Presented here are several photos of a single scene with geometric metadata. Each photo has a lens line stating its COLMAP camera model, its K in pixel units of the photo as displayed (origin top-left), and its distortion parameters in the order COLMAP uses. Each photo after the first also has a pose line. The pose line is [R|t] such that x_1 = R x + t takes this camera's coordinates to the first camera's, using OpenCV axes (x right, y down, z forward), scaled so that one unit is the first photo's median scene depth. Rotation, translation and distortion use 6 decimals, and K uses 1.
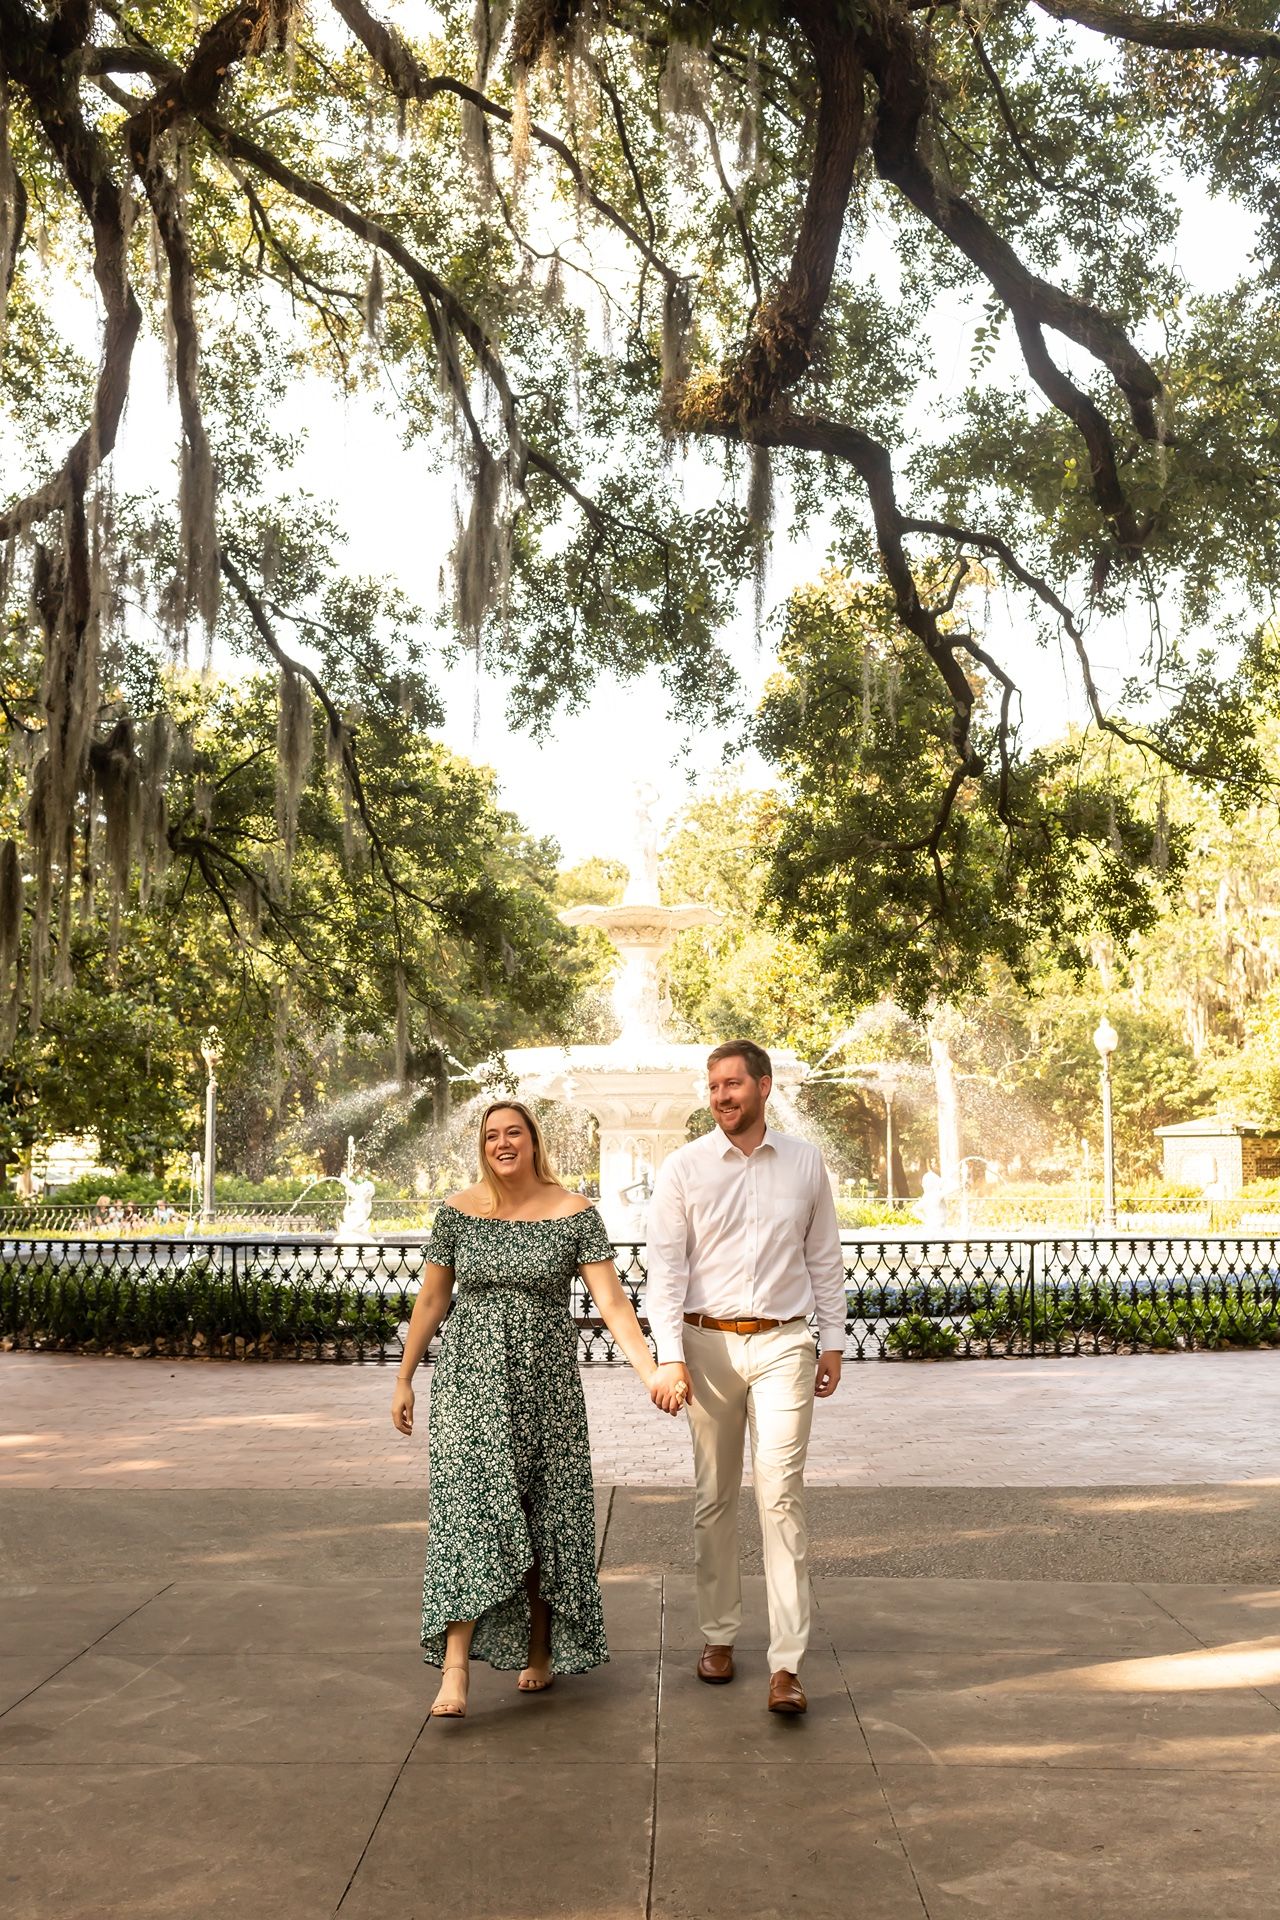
lens RADIAL K [[1187.0, 0, 616.7], [0, 1187.0, 958.7], [0, 0, 1]] dist [0.009532, 0.001336]
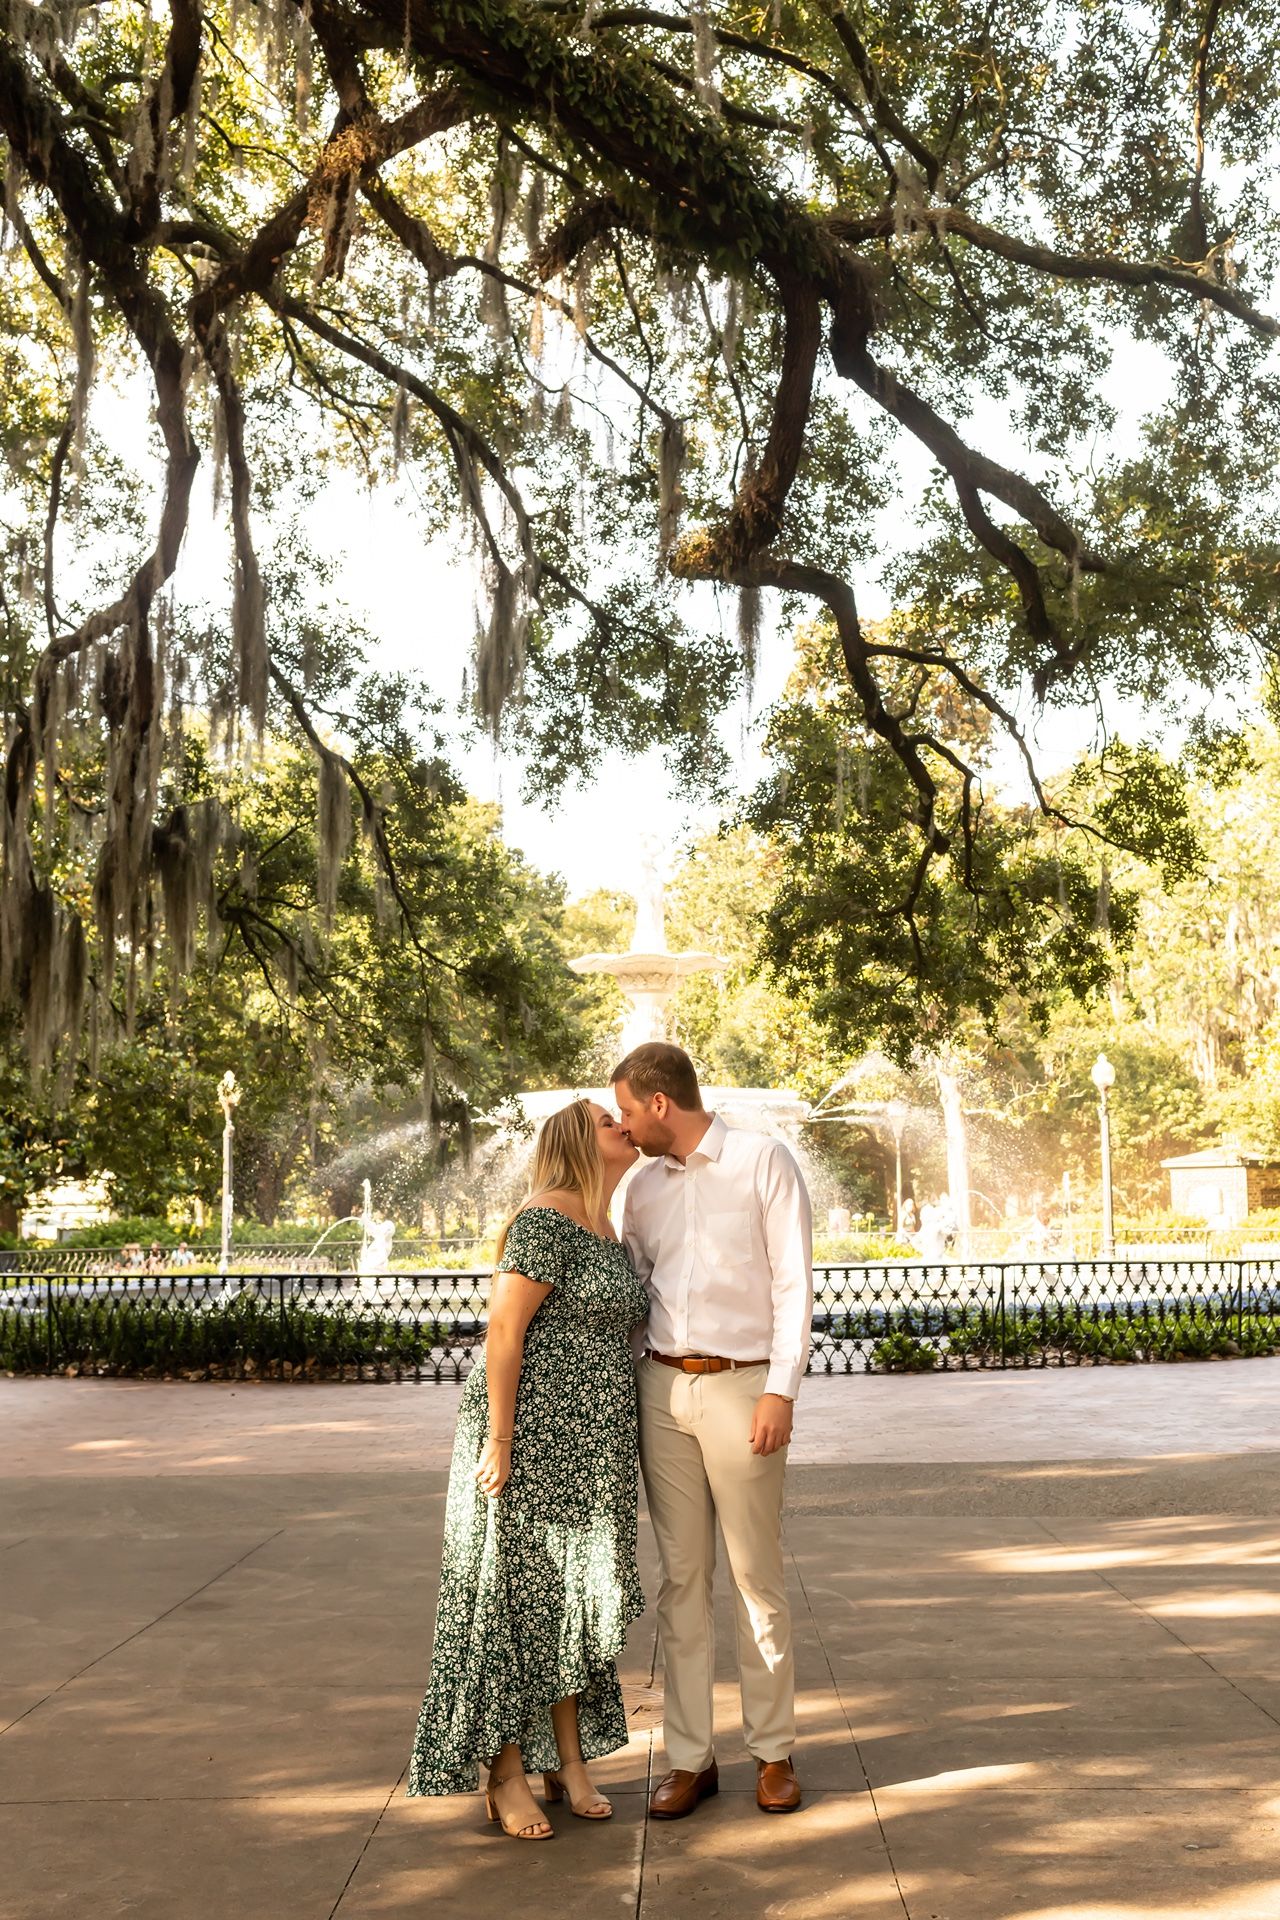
lens RADIAL K [[1904.9, 0, 640.6], [0, 1904.9, 898.1], [0, 0, 1]] dist [0.004366, -0.000412]
pose [[0.999903, -0.010521, 0.009170, -0.001071], [0.010453, 0.999918, 0.007372, -0.121726], [-0.009247, -0.007276, 0.999931, -0.771548]]
